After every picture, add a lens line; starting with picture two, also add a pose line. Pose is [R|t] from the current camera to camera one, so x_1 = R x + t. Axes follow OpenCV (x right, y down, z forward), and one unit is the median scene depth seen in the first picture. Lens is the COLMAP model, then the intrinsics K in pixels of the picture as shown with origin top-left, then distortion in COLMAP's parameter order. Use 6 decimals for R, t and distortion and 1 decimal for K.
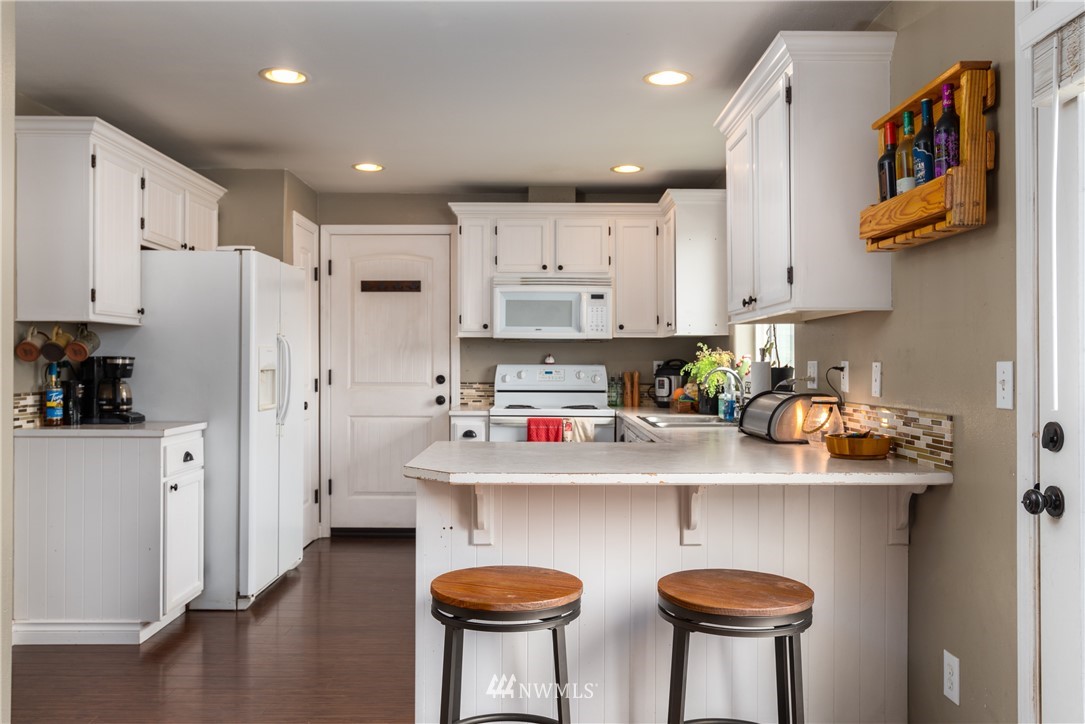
lens RADIAL K [[858.6, 0, 544.4], [0, 858.6, 366.4], [0, 0, 1]] dist [0.001006, -0.002068]
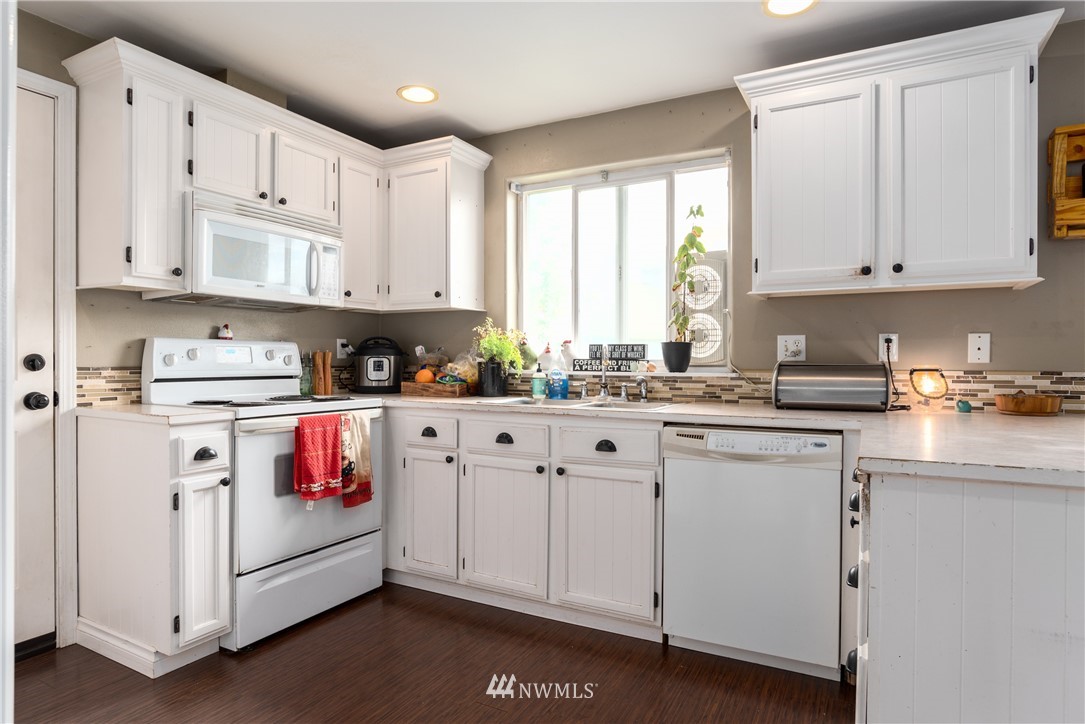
lens RADIAL K [[601.9, 0, 546.7], [0, 601.9, 361.0], [0, 0, 1]] dist [-0.040403, 0.007094]
pose [[0.481168, -0.003756, 0.876620, -0.292493], [0.002239, 0.999993, 0.003056, 0.014113], [-0.876625, 0.000492, 0.481173, 0.548219]]
